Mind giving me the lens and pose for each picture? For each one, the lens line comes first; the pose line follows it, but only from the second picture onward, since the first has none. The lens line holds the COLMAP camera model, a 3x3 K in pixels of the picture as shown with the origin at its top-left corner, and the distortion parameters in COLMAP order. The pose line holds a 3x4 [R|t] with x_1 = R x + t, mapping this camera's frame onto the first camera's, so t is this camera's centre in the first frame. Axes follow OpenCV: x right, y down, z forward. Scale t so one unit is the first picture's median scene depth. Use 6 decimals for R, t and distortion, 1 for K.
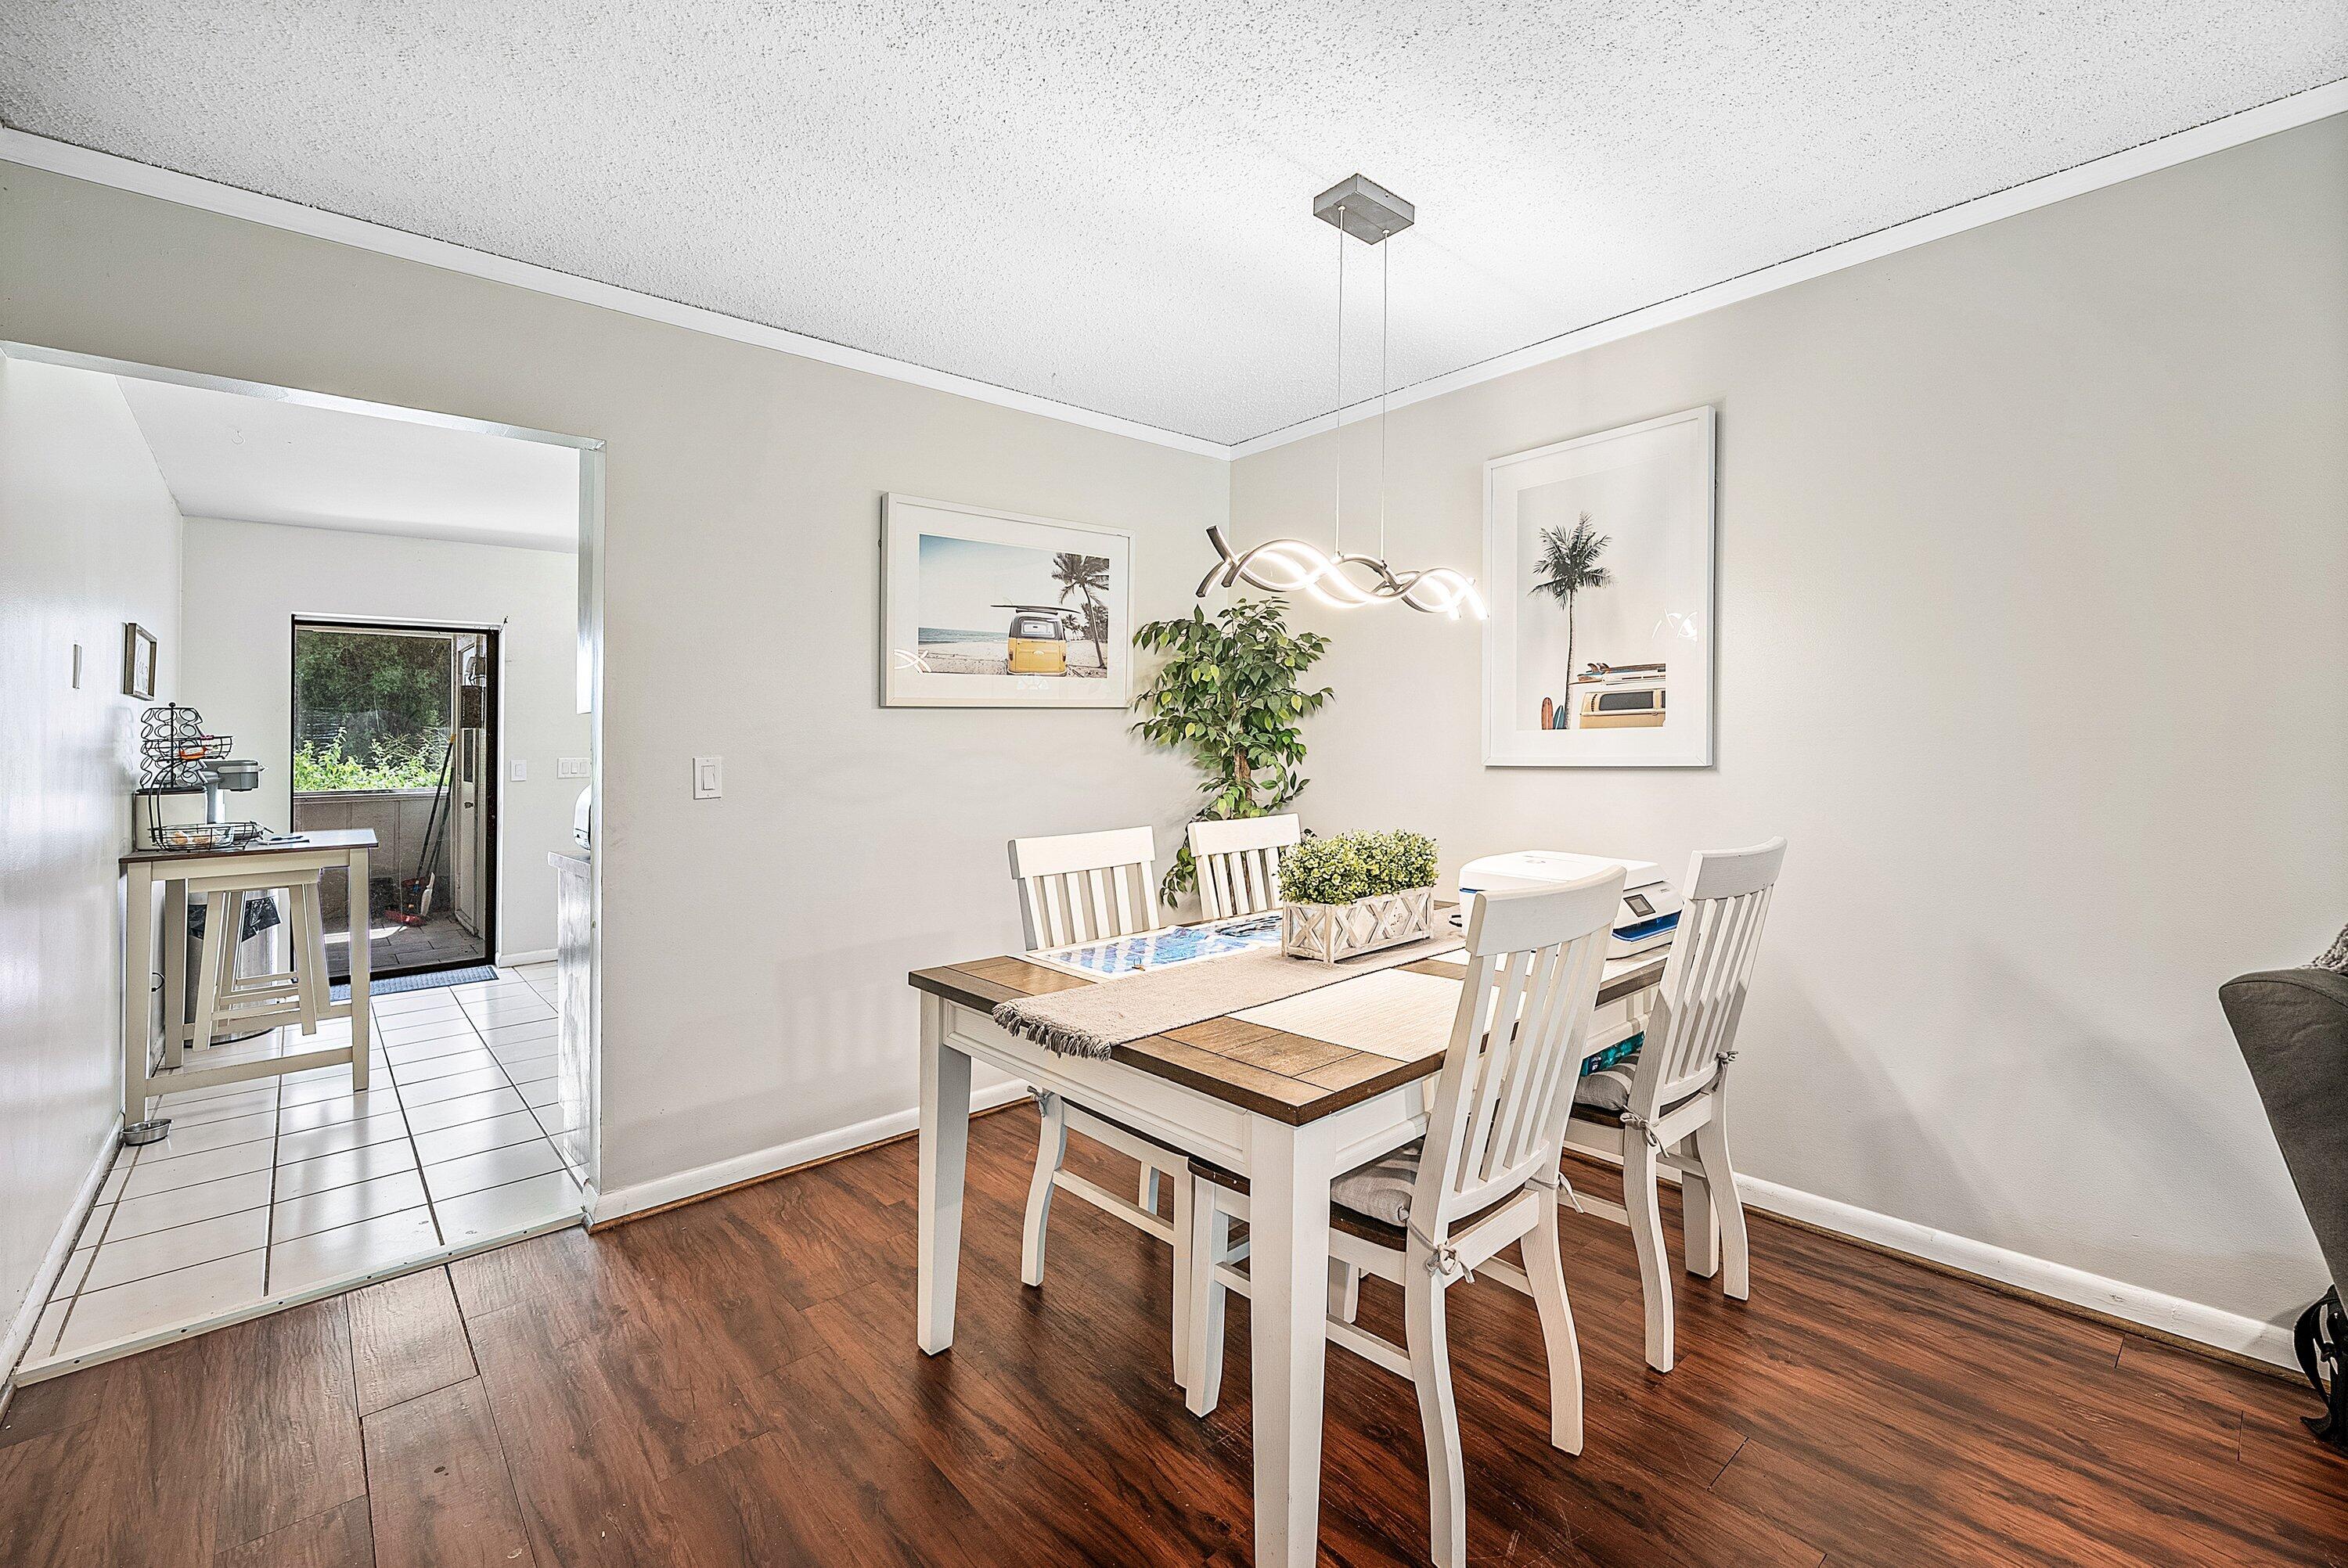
lens RADIAL K [[985.3, 0, 1172.8], [0, 985.3, 734.3], [0, 0, 1]] dist [-0.002678, -0.000547]
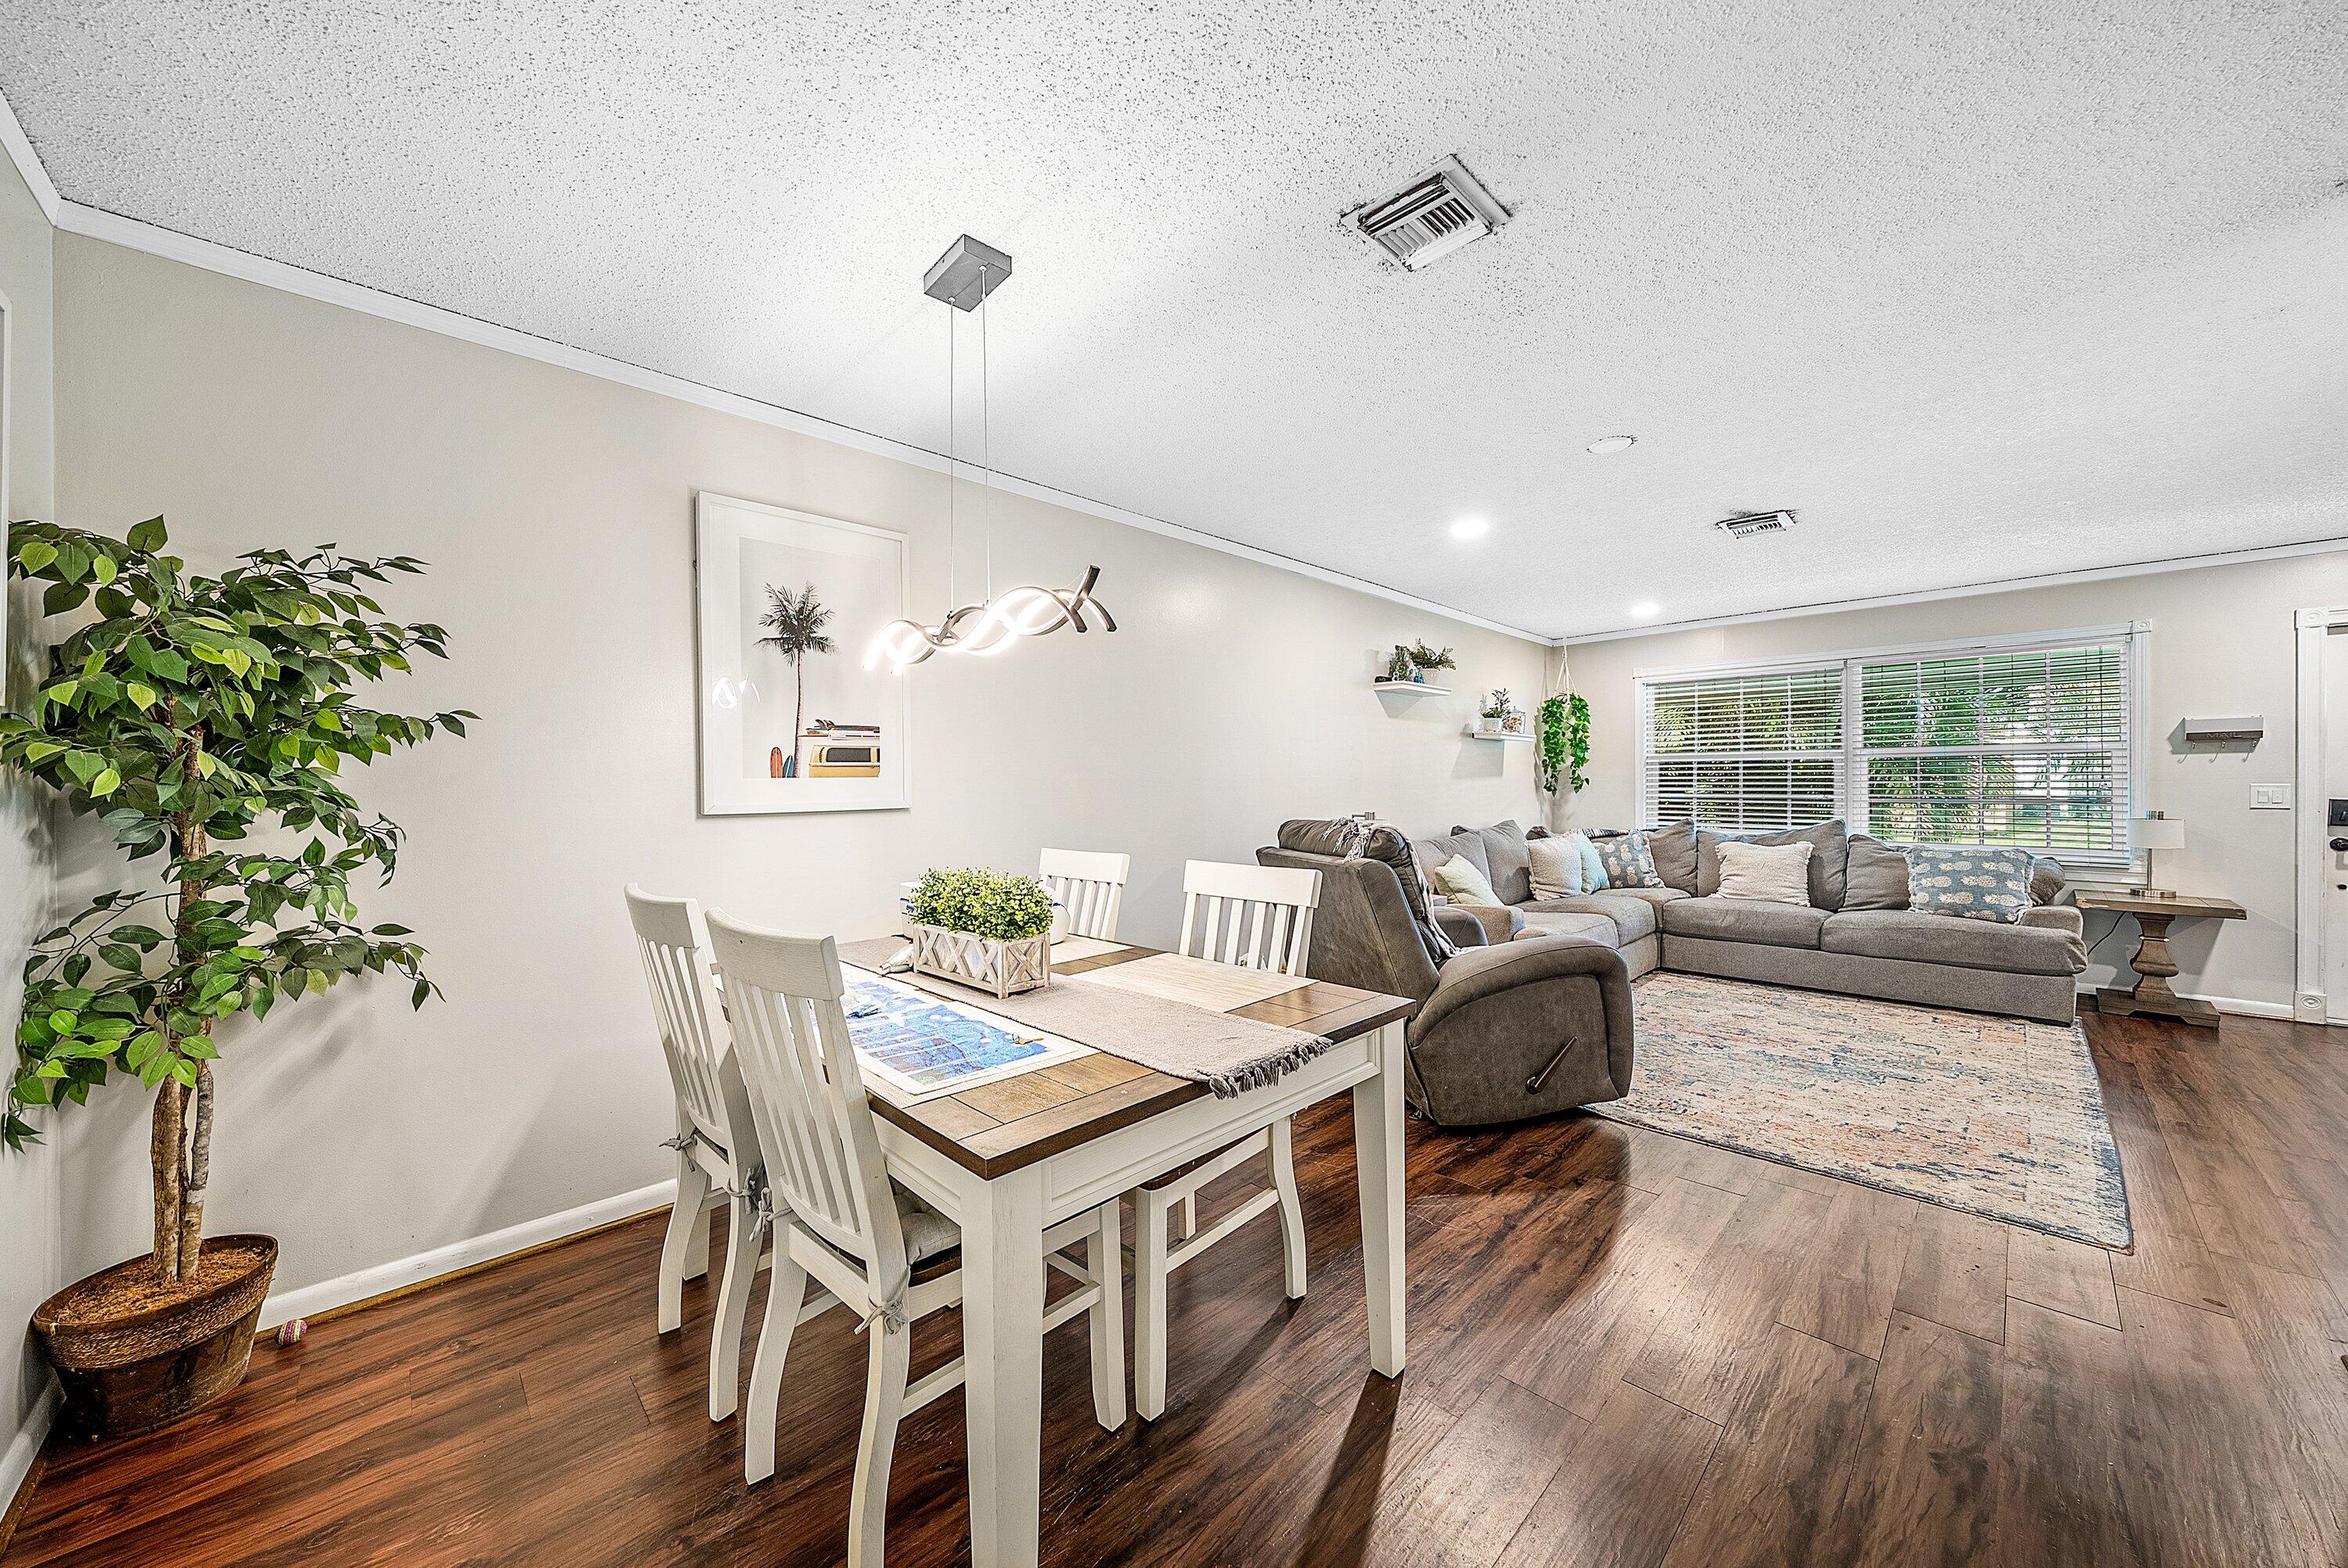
lens RADIAL K [[844.4, 0, 1174.0], [0, 844.4, 784.0], [0, 0, 1]] dist [-0.000052, -0.000023]
pose [[-0.053224, 0.012987, 0.998498, -0.548470], [0.002093, 0.999915, -0.012894, 0.014464], [-0.998580, 0.001403, -0.053247, 0.639873]]
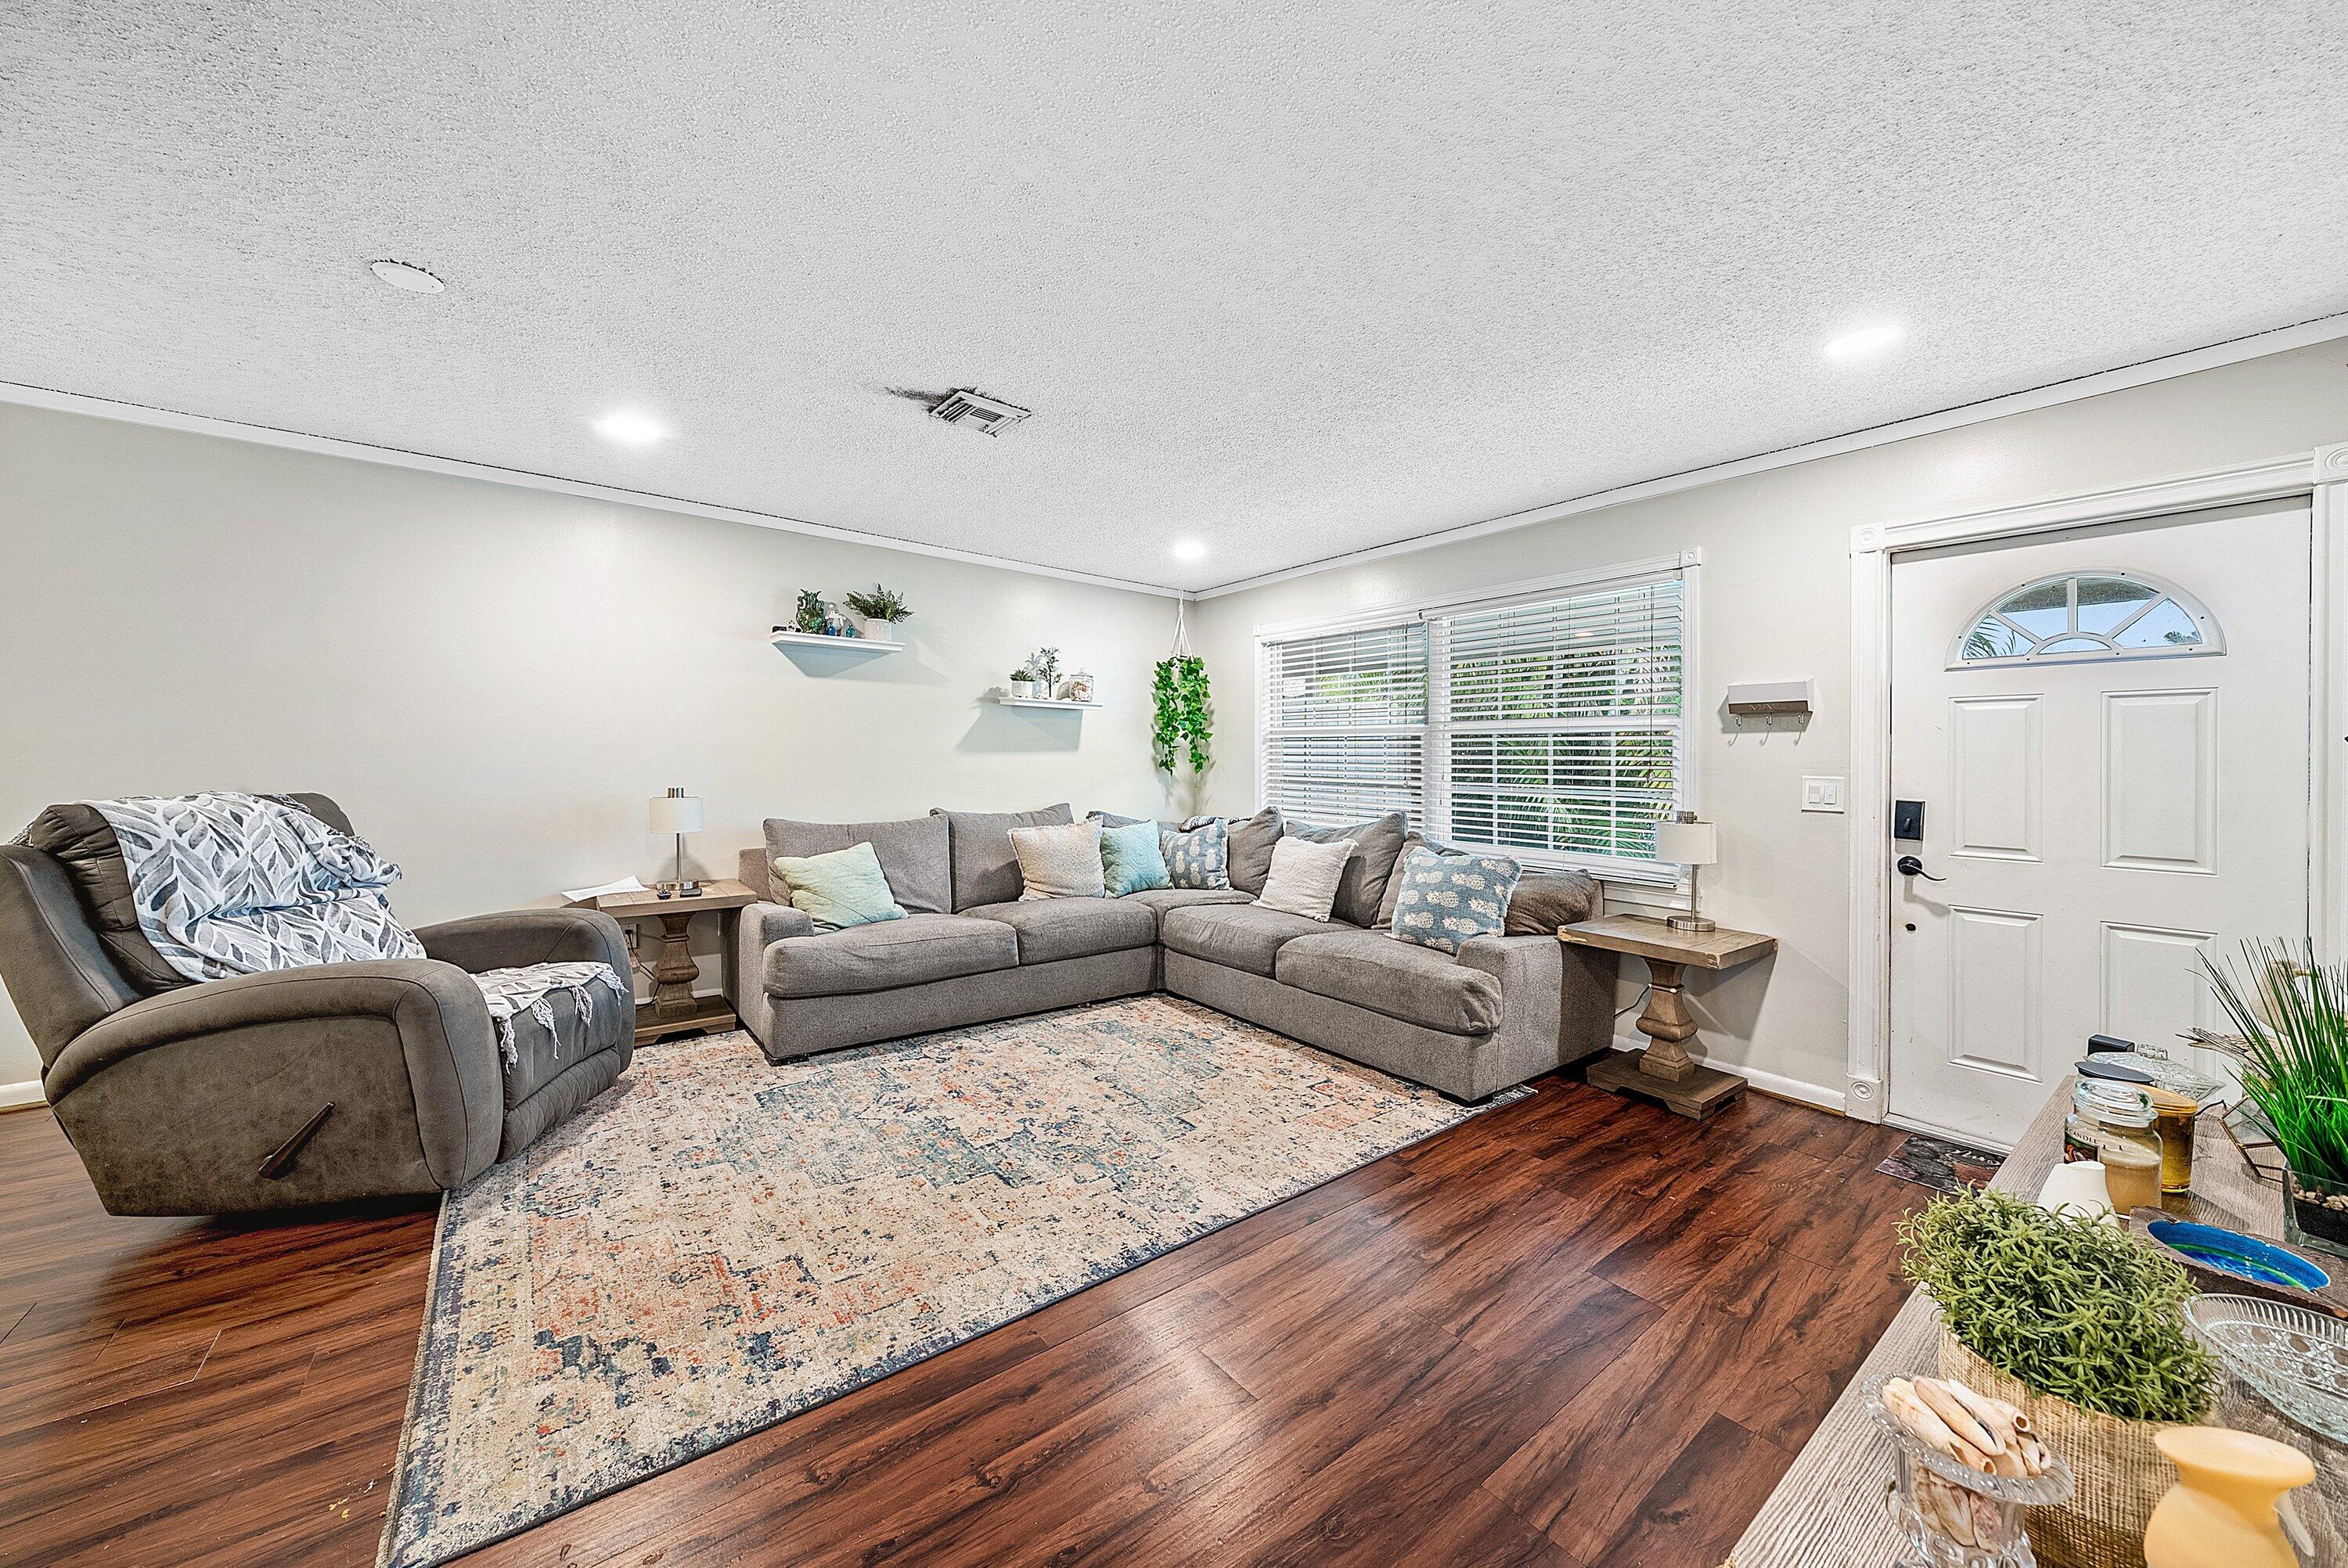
lens RADIAL K [[844.6, 0, 1193.7], [0, 844.6, 760.7], [0, 0, 1]] dist [-0.000537, -0.000044]
pose [[0.051037, 0.014602, 0.998590, -0.257827], [-0.018500, 0.999735, -0.013673, 0.008809], [-0.998525, -0.017776, 0.051294, -0.624561]]
